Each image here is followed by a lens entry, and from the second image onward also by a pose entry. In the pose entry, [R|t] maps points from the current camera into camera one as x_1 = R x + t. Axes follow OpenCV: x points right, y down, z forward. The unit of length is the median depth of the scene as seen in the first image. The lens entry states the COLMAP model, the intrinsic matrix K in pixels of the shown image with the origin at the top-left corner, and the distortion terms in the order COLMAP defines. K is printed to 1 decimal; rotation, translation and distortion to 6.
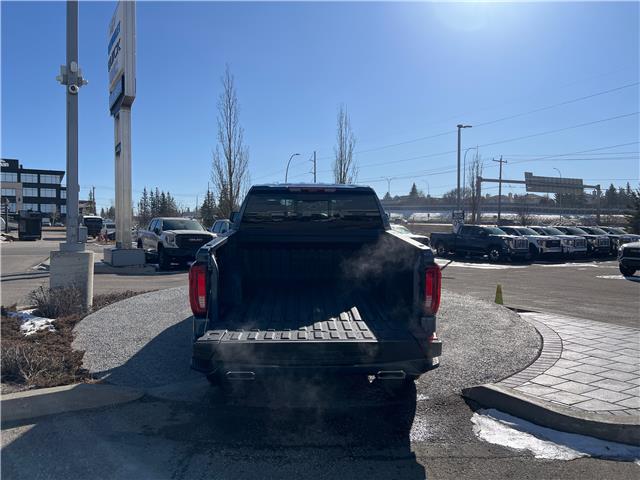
lens RADIAL K [[488.0, 0, 322.9], [0, 488.0, 240.0], [0, 0, 1]] dist [0.036948, -0.045816]
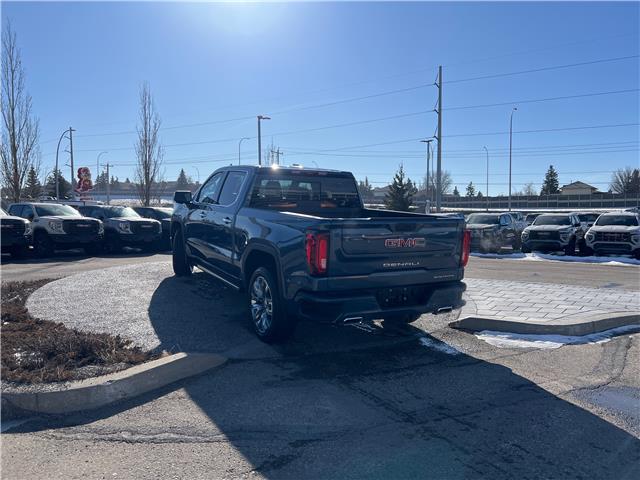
lens RADIAL K [[488.0, 0, 323.5], [0, 488.0, 241.9], [0, 0, 1]] dist [0.036948, -0.045816]
pose [[0.885759, -0.026345, 0.463398, -0.168122], [0.012704, 0.999390, 0.032535, 0.007235], [-0.463972, -0.022932, 0.885553, -0.010598]]
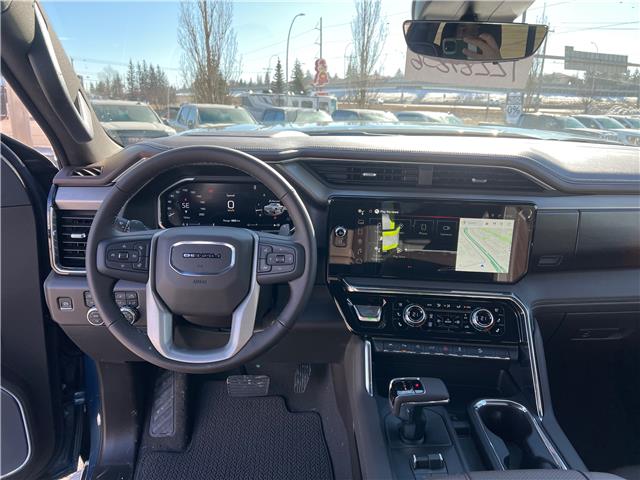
lens RADIAL K [[488.0, 0, 320.0], [0, 488.0, 228.4], [0, 0, 1]] dist [0.036948, -0.045816]
pose [[0.999846, 0.015274, -0.008640, -0.026958], [-0.013047, 0.976297, 0.216043, -0.027549], [0.011735, -0.215897, 0.976346, 0.386897]]
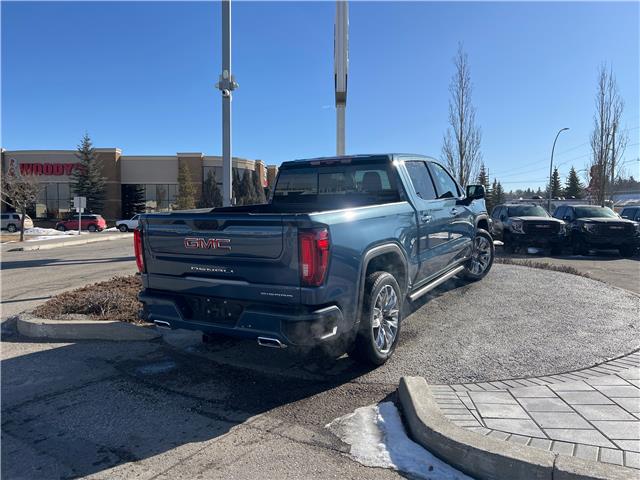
lens RADIAL K [[488.0, 0, 318.6], [0, 488.0, 239.0], [0, 0, 1]] dist [0.036948, -0.045816]
pose [[0.836147, 0.021686, -0.548077, 0.160380], [-0.010138, 0.999658, 0.024086, 0.009360], [0.548412, -0.014583, 0.836081, 0.051216]]
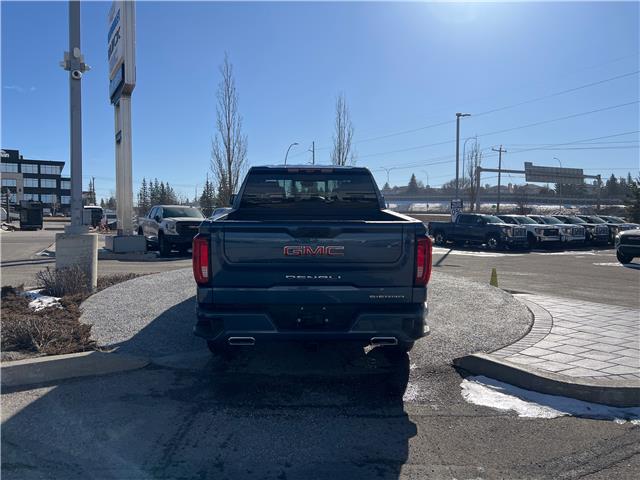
lens RADIAL K [[488.0, 0, 316.5], [0, 488.0, 240.5], [0, 0, 1]] dist [0.036948, -0.045816]
pose [[0.999943, 0.000429, -0.010676, 0.001097], [-0.000222, 0.999812, 0.019404, 0.008093], [0.010682, -0.019401, 0.999755, -0.010572]]
